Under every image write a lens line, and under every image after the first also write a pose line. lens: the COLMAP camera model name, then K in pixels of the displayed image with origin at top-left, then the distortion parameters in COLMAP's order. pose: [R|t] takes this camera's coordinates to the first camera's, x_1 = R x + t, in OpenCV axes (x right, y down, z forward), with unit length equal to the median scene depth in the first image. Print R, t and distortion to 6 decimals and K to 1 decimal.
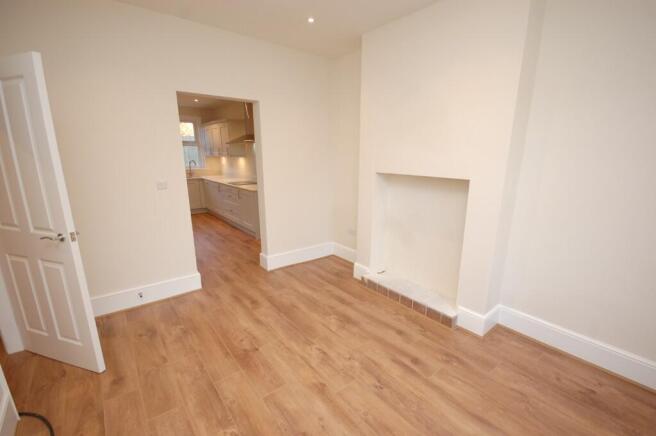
lens RADIAL K [[281.7, 0, 327.8], [0, 281.7, 217.5], [0, 0, 1]] dist [-0.002568, -0.000388]
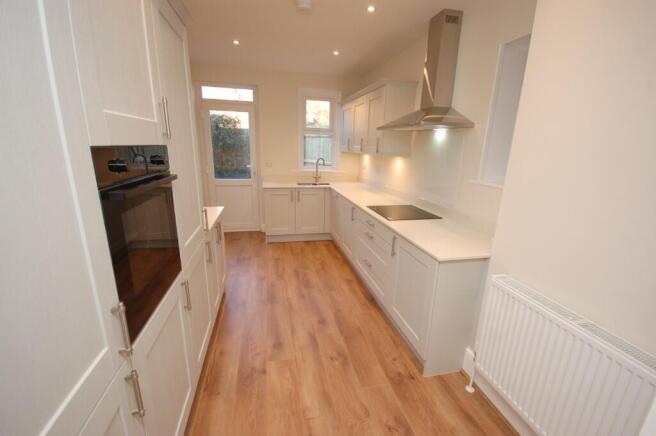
lens RADIAL K [[281.7, 0, 329.5], [0, 281.7, 218.5], [0, 0, 1]] dist [-0.002568, -0.000388]
pose [[0.893961, 0.133167, -0.427903, -0.169983], [-0.124531, 0.991042, 0.048252, -0.100437], [0.430496, 0.010152, 0.902536, 0.432778]]
